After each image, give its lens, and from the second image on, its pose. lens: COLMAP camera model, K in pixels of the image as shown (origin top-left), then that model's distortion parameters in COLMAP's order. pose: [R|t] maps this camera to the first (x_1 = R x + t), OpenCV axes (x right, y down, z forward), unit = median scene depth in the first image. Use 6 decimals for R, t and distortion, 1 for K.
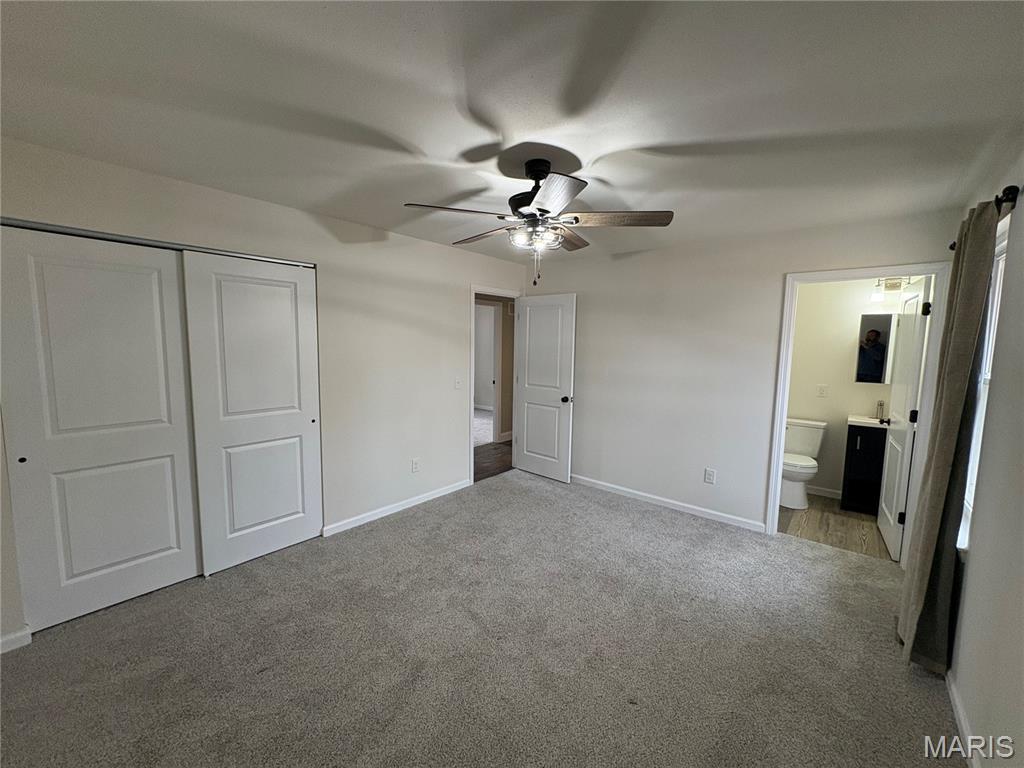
lens RADIAL K [[408.4, 0, 512.0], [0, 408.4, 384.0], [0, 0, 1]] dist [-0.000370, -0.000178]
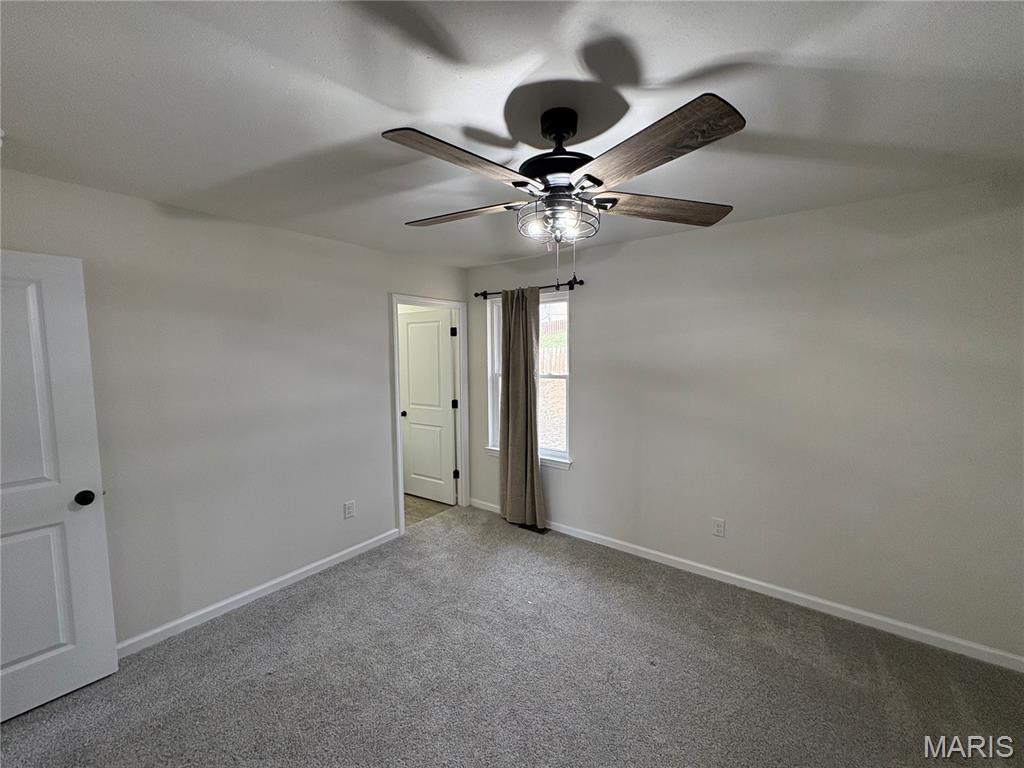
lens RADIAL K [[408.4, 0, 512.0], [0, 408.4, 384.0], [0, 0, 1]] dist [-0.000370, -0.000178]
pose [[-0.052022, -0.098946, 0.993732, -0.398703], [0.108859, 0.988588, 0.104133, -0.100578], [-0.992695, 0.113594, -0.040657, 0.684548]]
